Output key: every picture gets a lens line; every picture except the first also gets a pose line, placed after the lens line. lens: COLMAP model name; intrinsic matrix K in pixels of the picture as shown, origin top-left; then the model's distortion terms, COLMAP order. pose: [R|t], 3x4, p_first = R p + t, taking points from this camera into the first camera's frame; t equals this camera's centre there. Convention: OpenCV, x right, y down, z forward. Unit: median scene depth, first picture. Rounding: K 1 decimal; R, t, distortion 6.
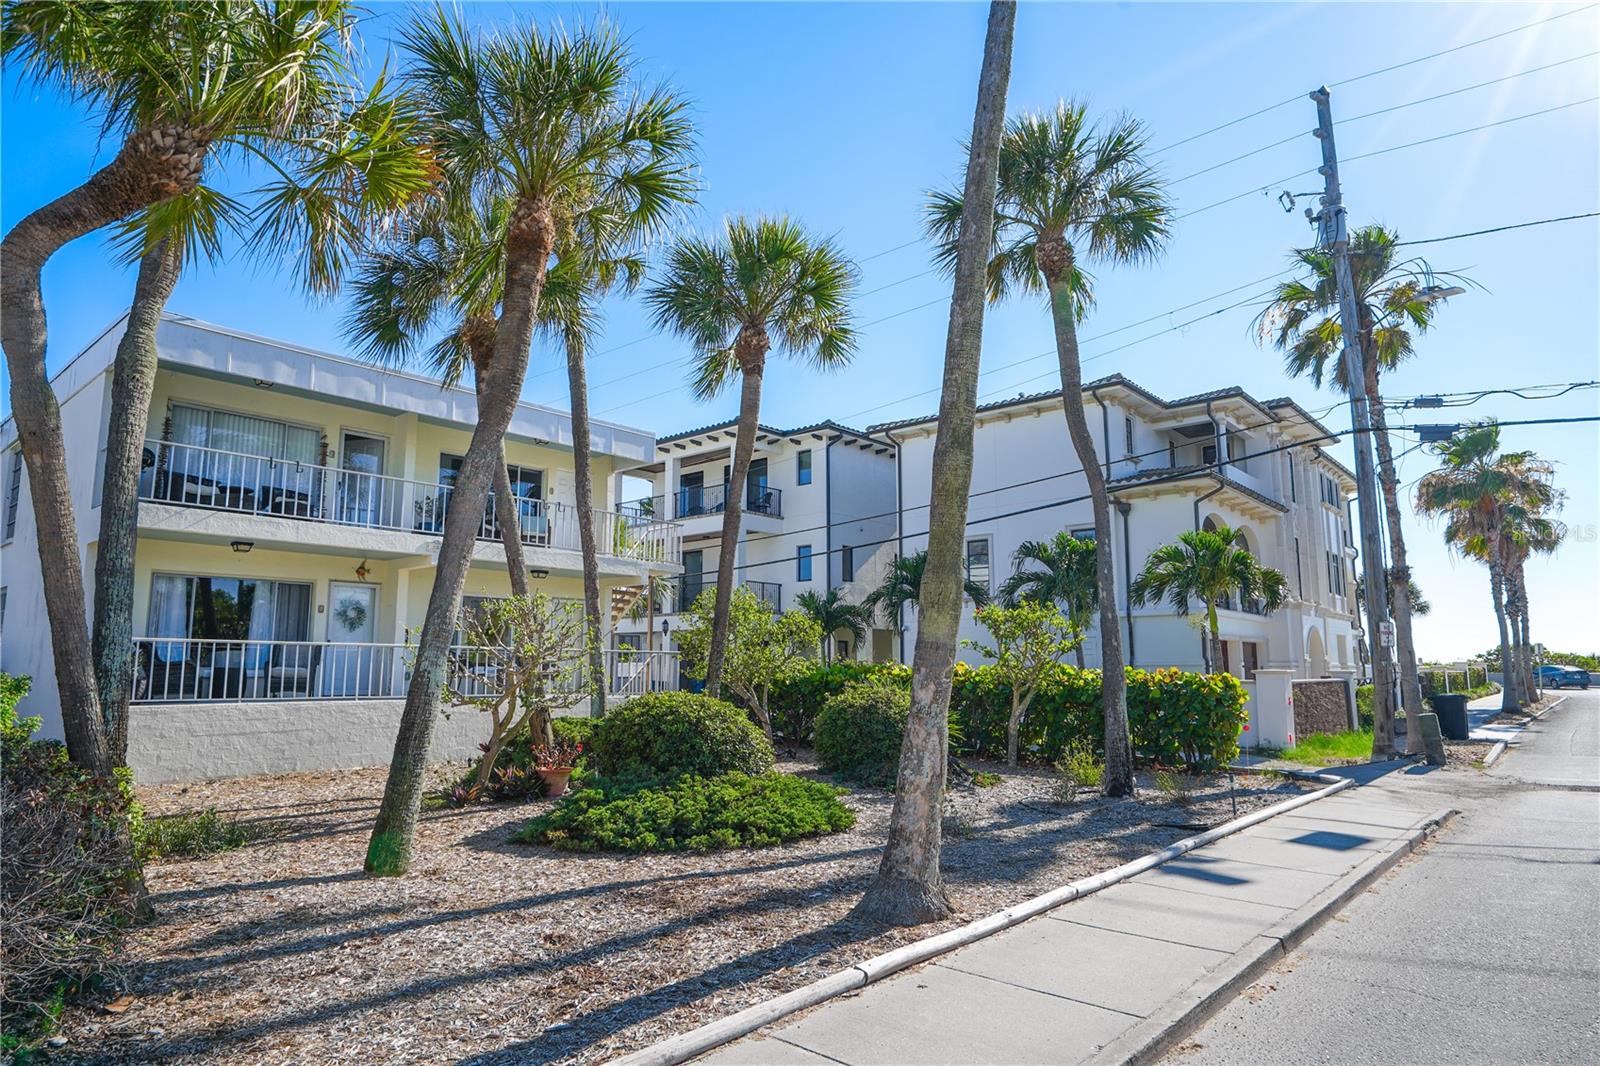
lens RADIAL K [[934.5, 0, 800.2], [0, 934.5, 535.5], [0, 0, 1]] dist [-0.000740, -0.000136]
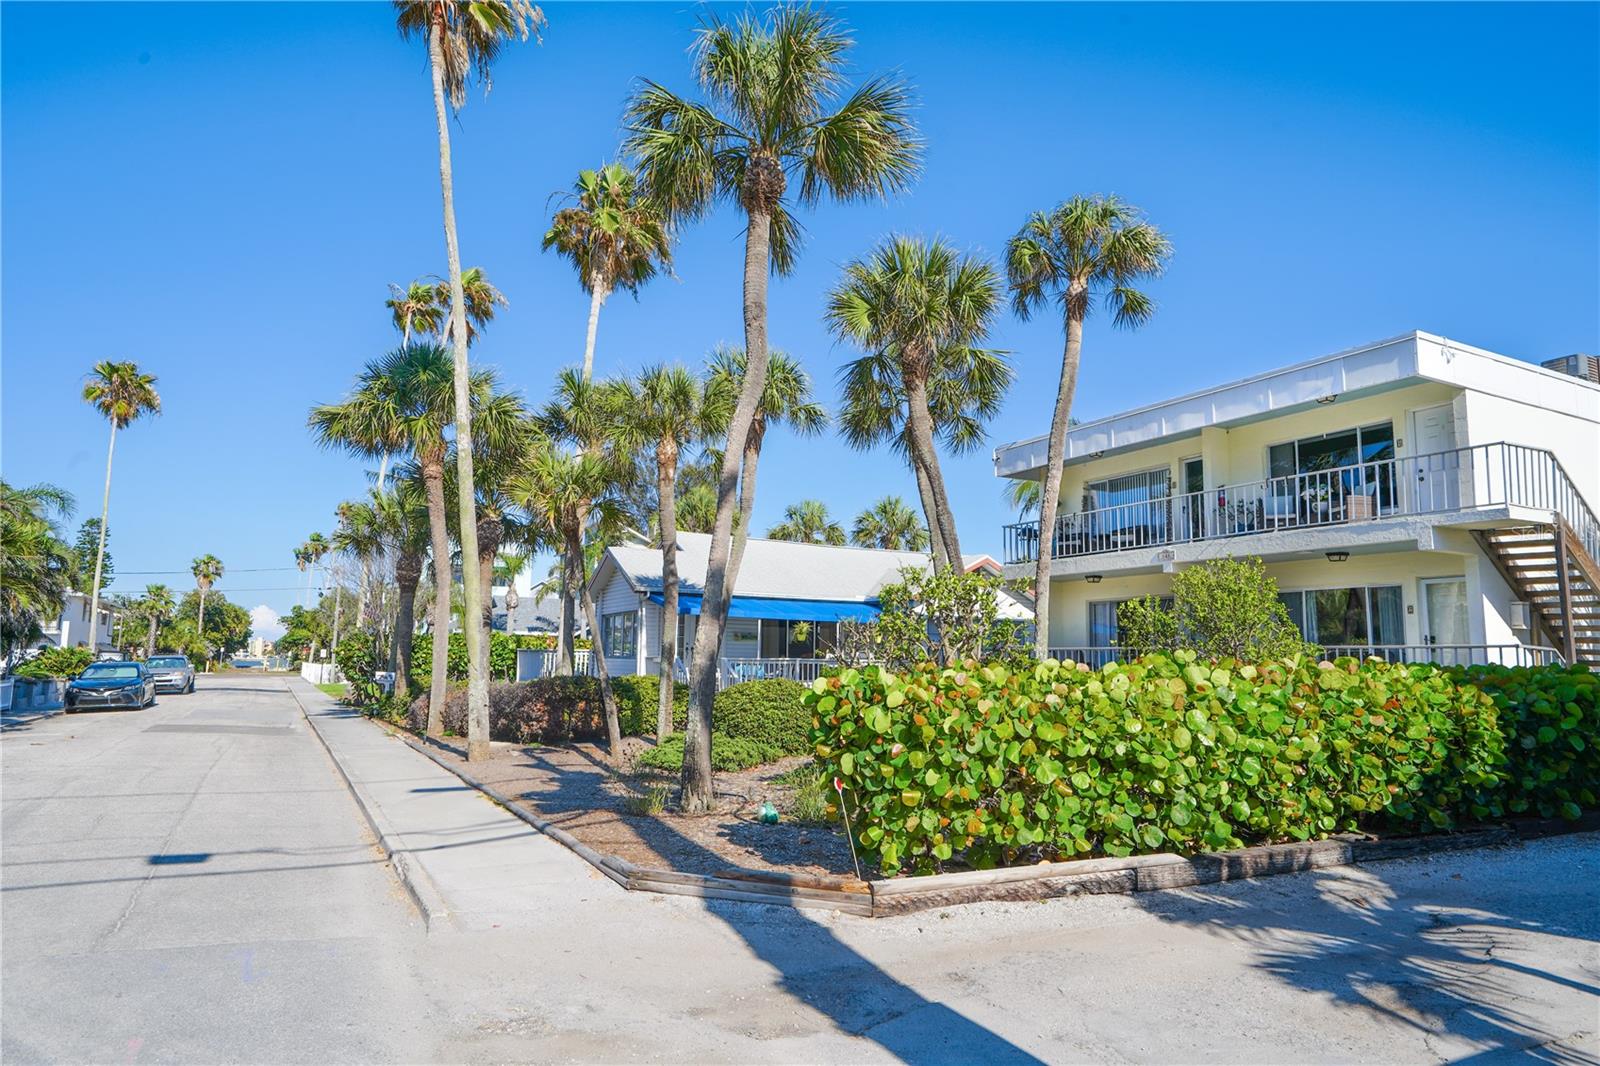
lens RADIAL K [[972.6, 0, 801.9], [0, 972.6, 543.6], [0, 0, 1]] dist [0.006928, 0.001224]
pose [[-0.340886, -0.117002, -0.932795, 0.774117], [0.125490, 0.977682, -0.168492, 0.129317], [0.931691, -0.174493, -0.318596, 0.925139]]
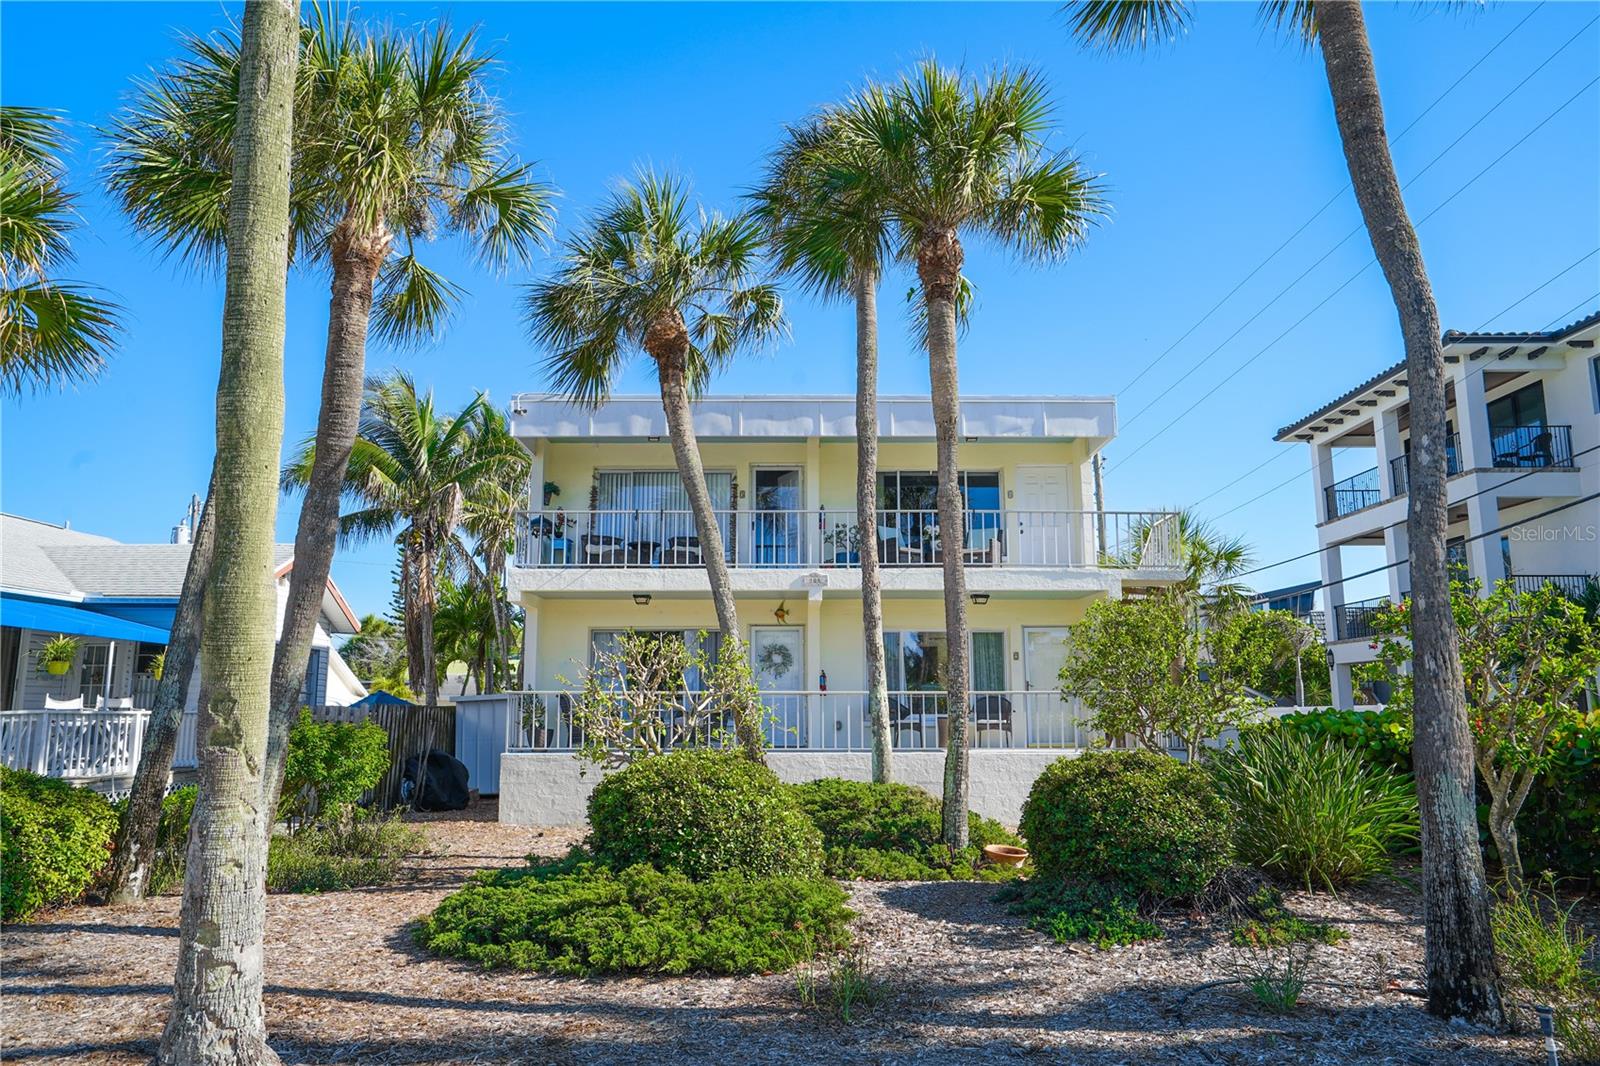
lens RADIAL K [[1084.4, 0, 801.5], [0, 1084.4, 531.7], [0, 0, 1]] dist [0.002947, 0.001277]
pose [[0.662423, -0.126407, -0.738388, 0.357193], [0.108918, 0.991439, -0.072016, 0.037625], [0.741170, -0.032719, 0.670520, 0.288990]]
